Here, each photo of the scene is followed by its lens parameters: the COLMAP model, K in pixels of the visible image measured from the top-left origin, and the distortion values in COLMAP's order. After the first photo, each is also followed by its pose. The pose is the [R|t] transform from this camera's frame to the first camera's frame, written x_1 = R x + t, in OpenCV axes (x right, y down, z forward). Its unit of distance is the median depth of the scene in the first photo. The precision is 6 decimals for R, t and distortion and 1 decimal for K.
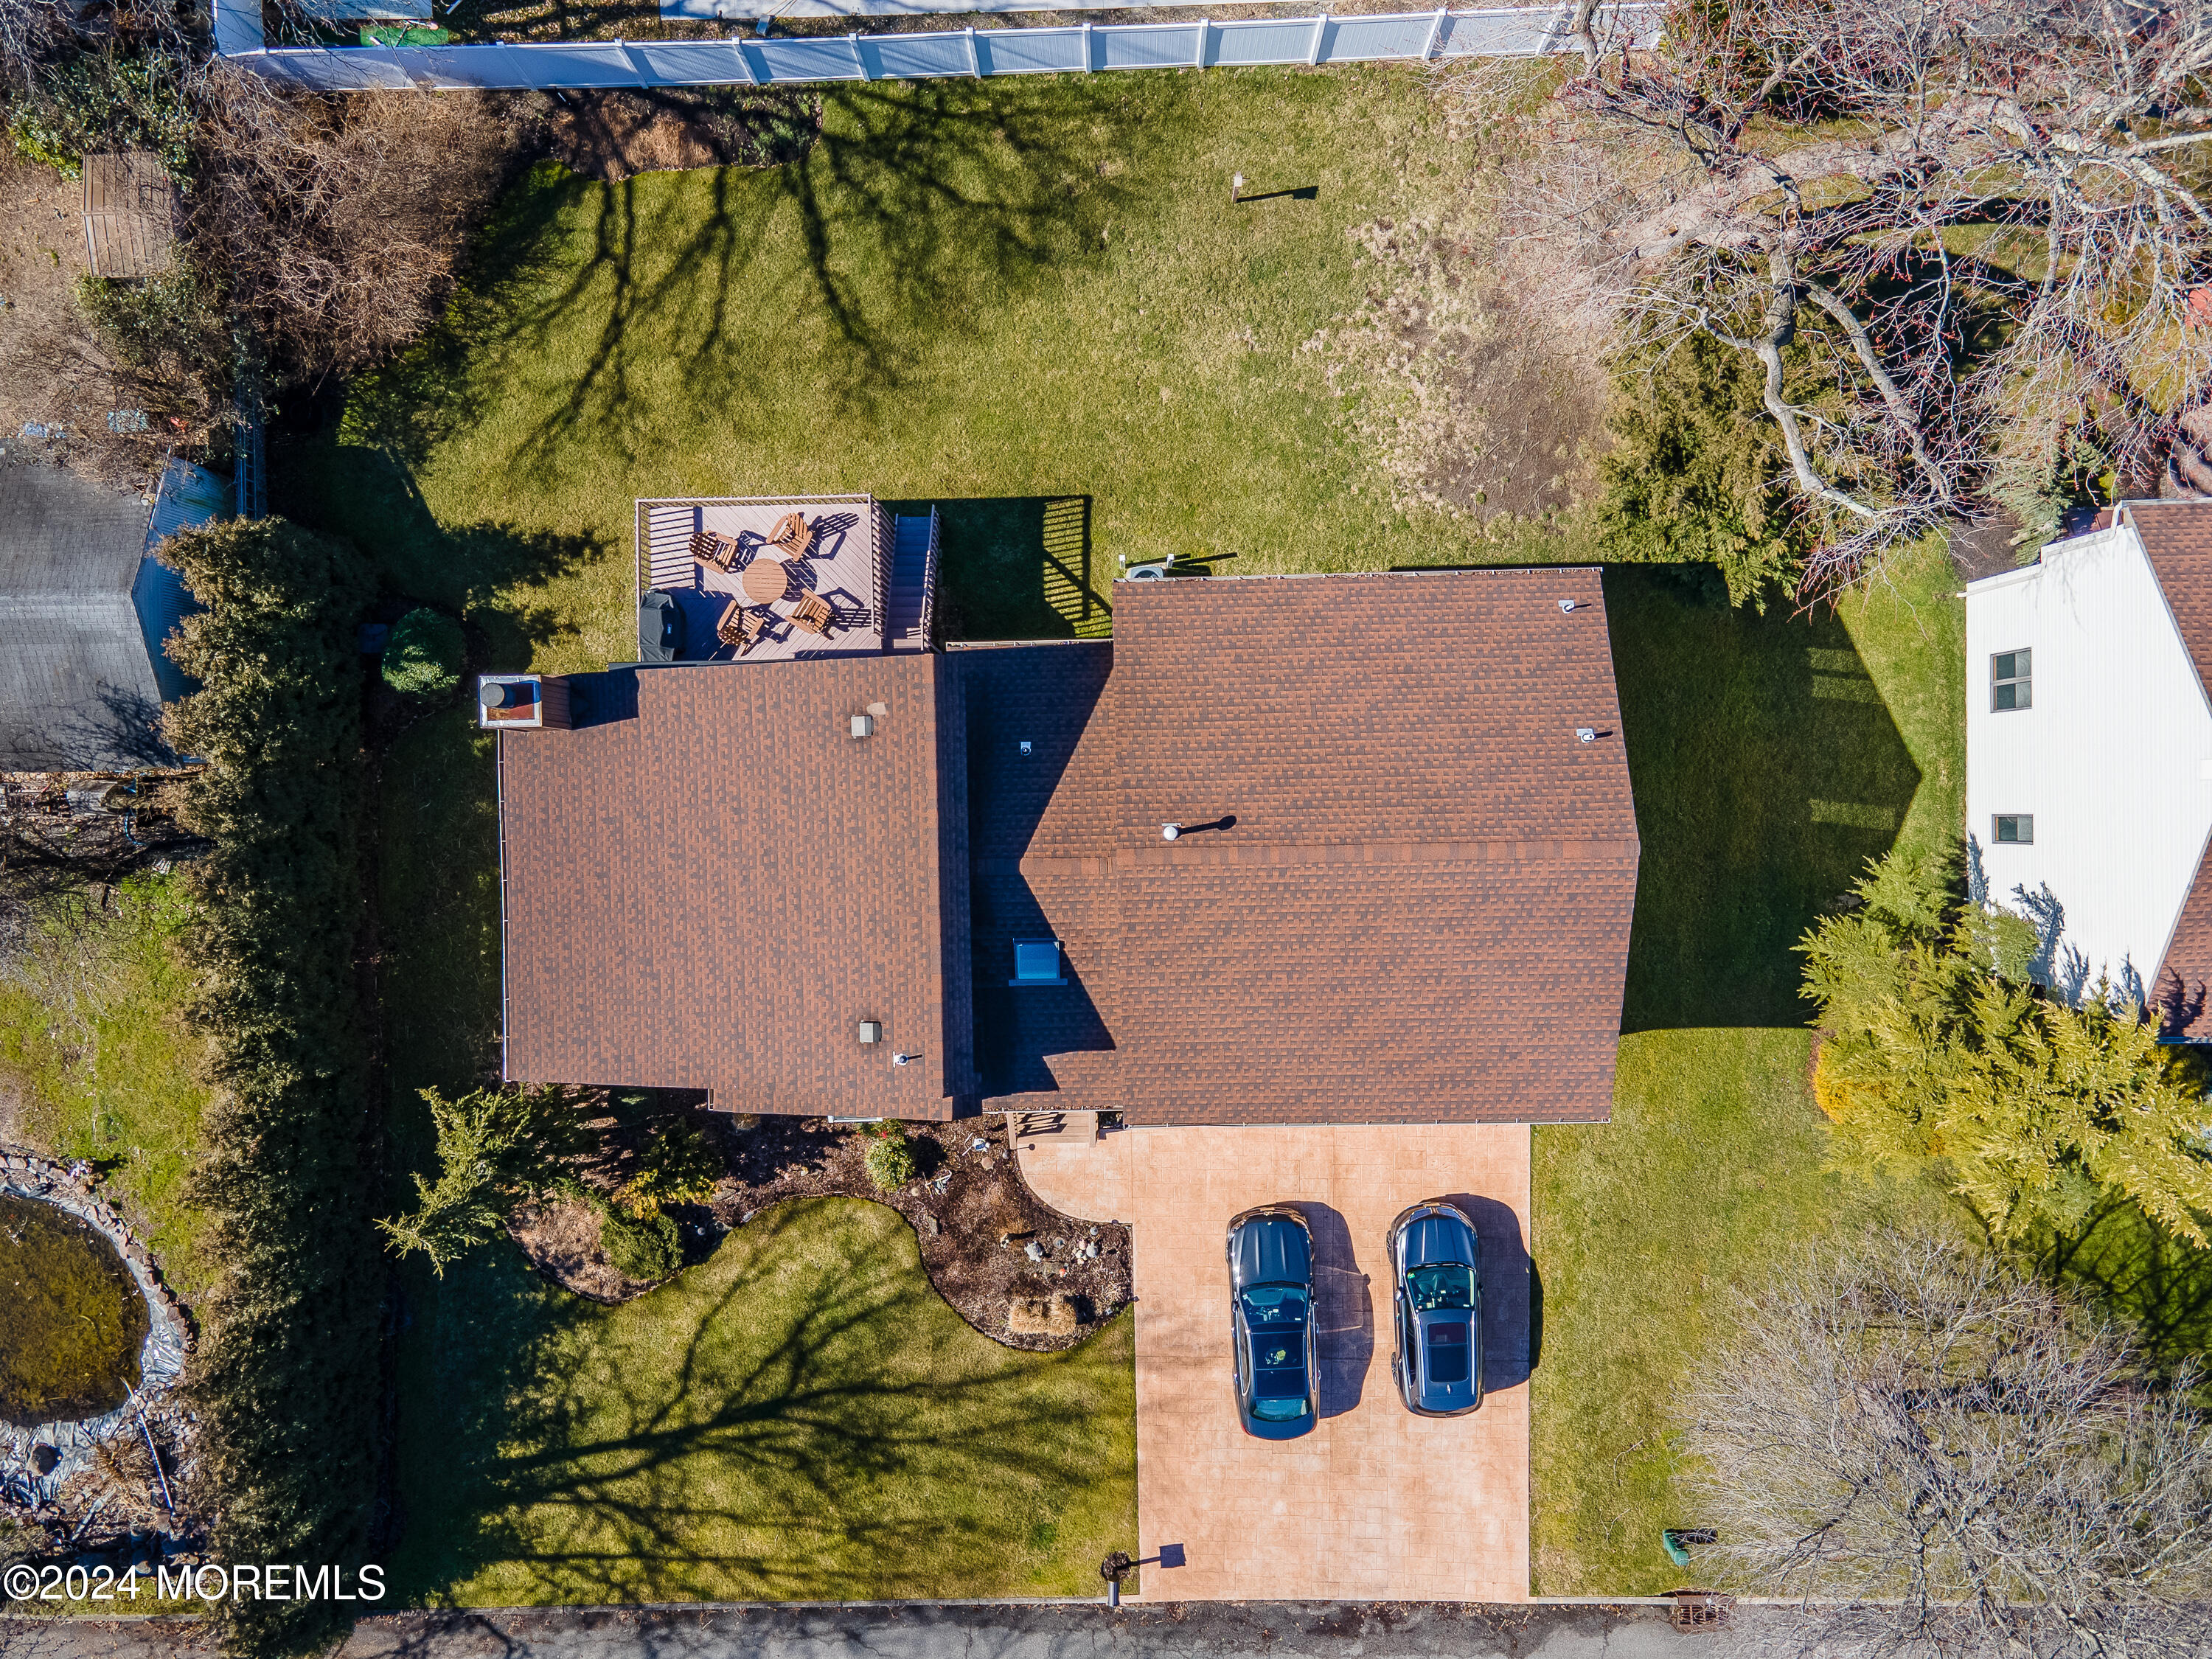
lens RADIAL K [[1626.2, 0, 1083.8], [0, 1626.2, 840.0], [0, 0, 1]] dist [0.039517, 0.008570]
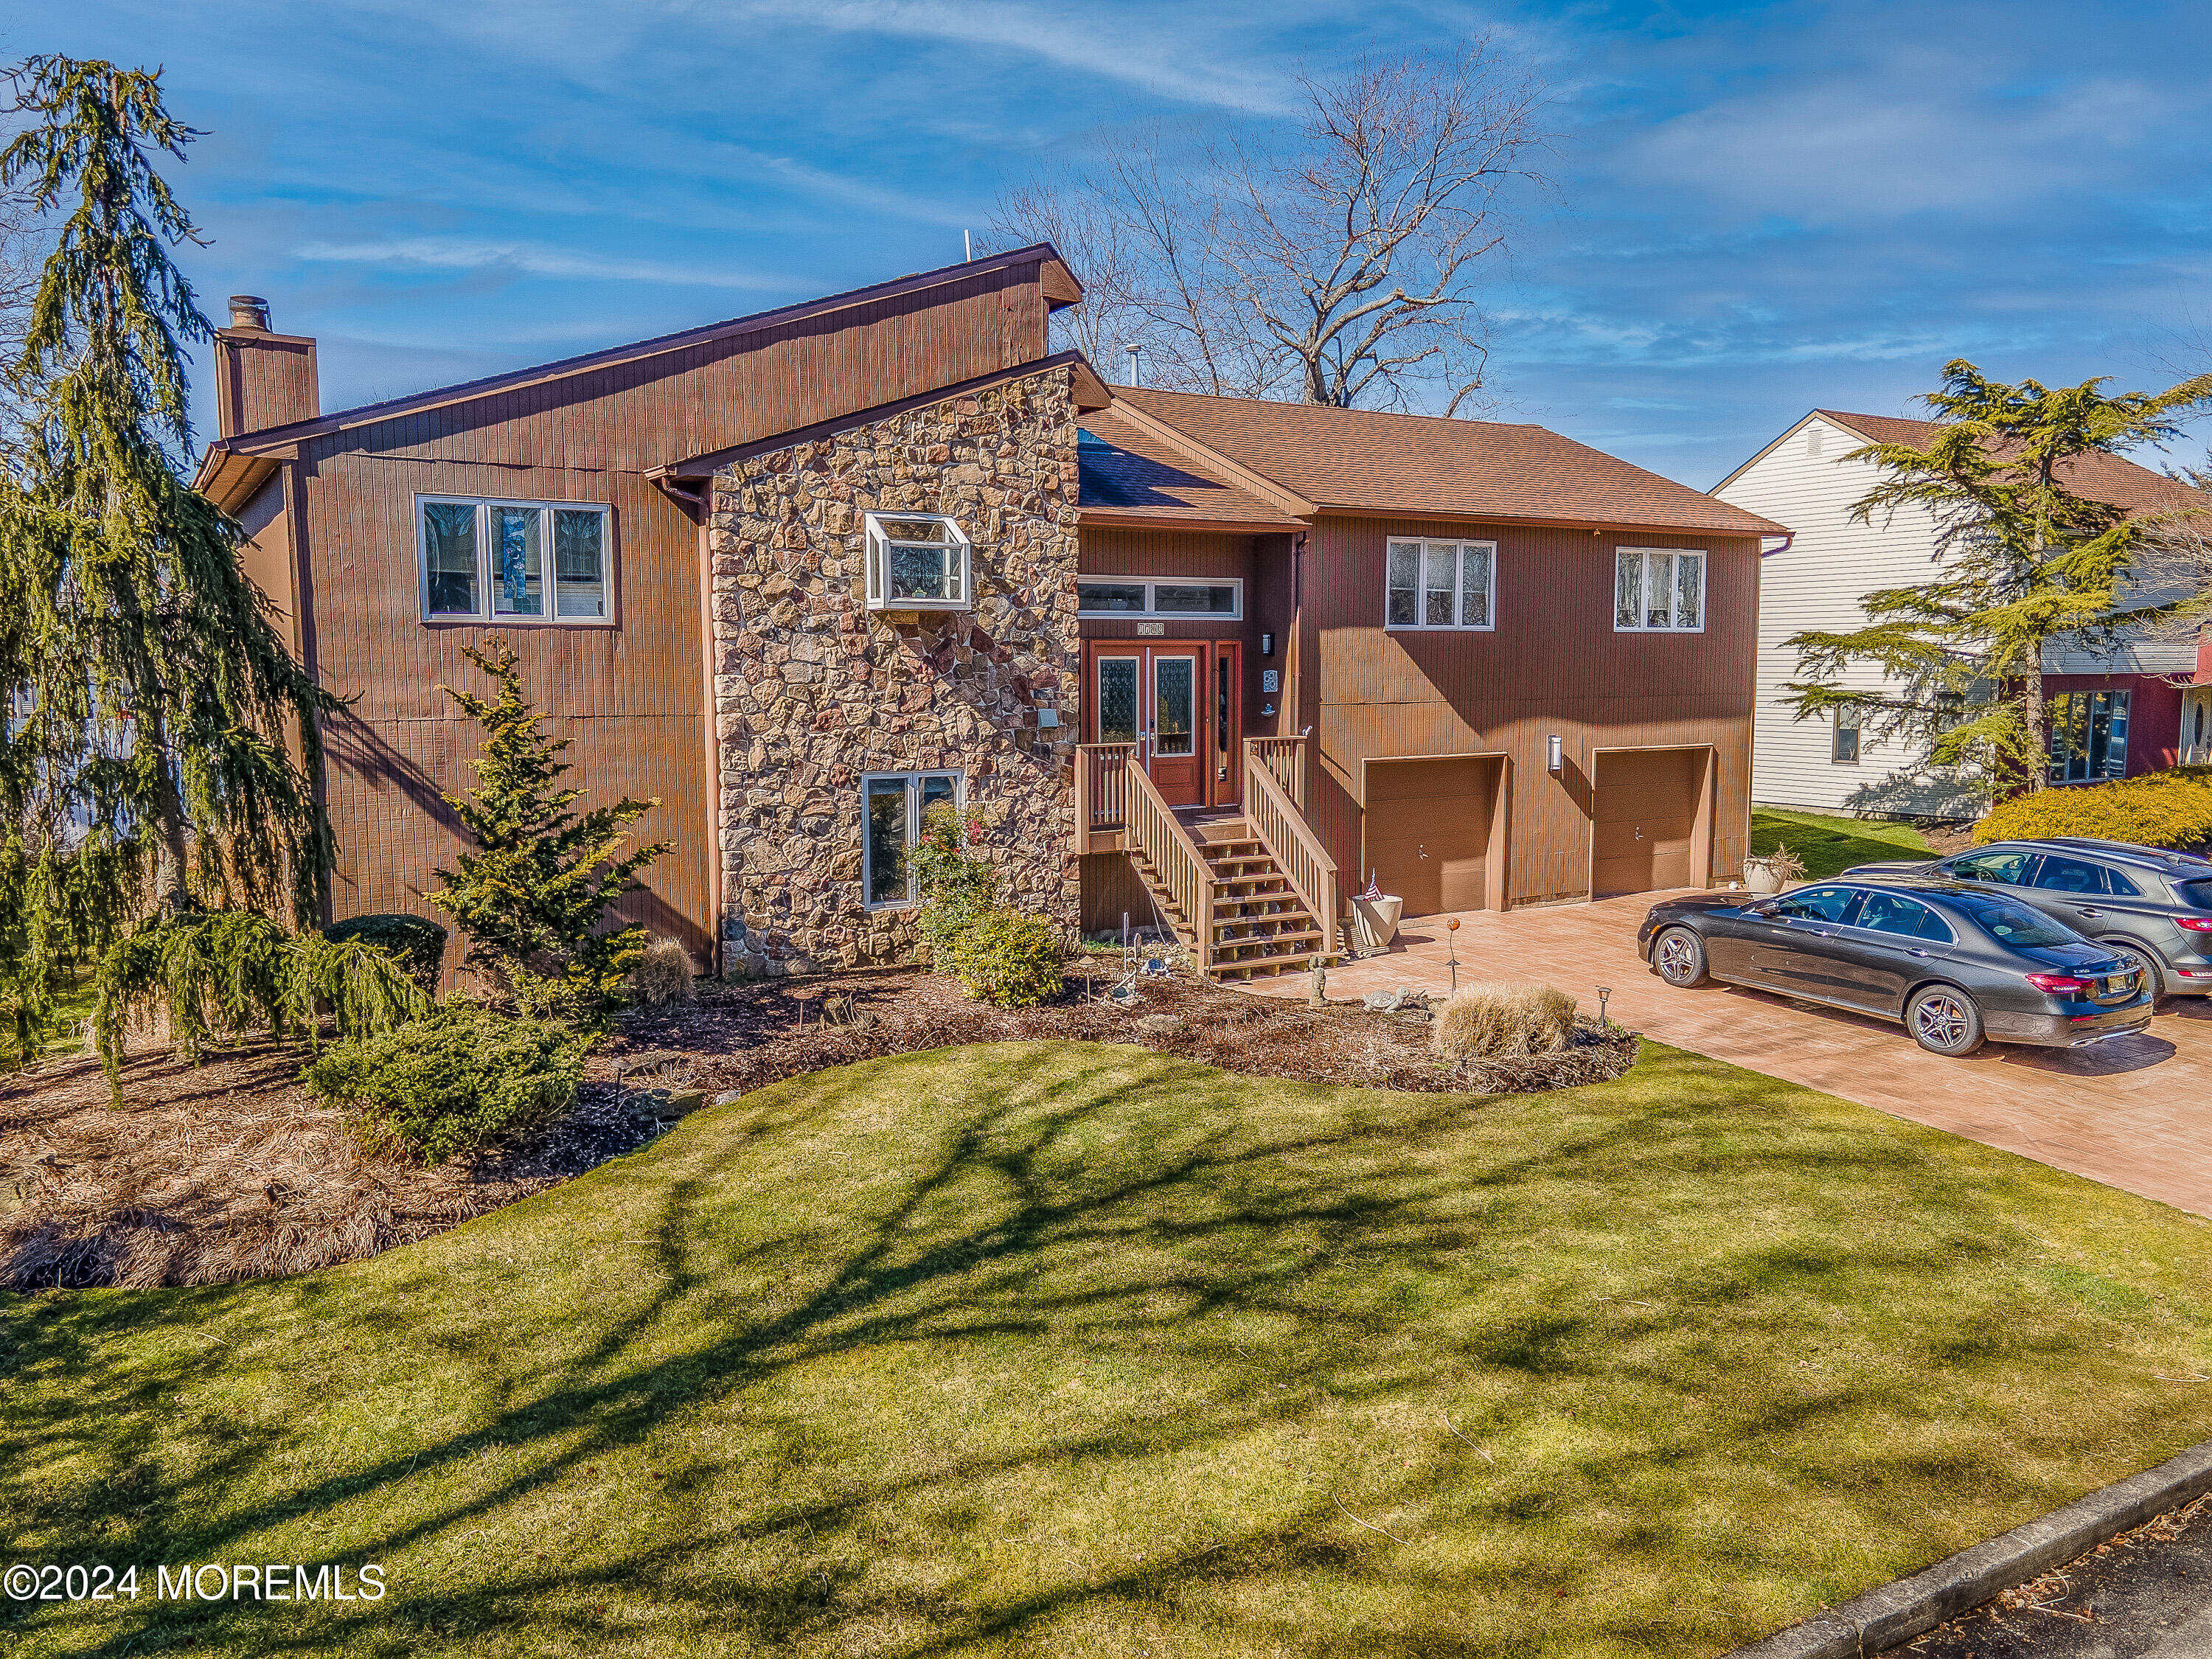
lens RADIAL K [[1636.5, 0, 1106.0], [0, 1636.5, 829.5], [0, 0, 1]] dist [0.030247, 0.023899]
pose [[0.865439, -0.028175, 0.500221, -0.317530], [0.500756, 0.080670, -0.861821, 0.594990], [-0.016071, 0.996343, 0.083924, 0.908334]]
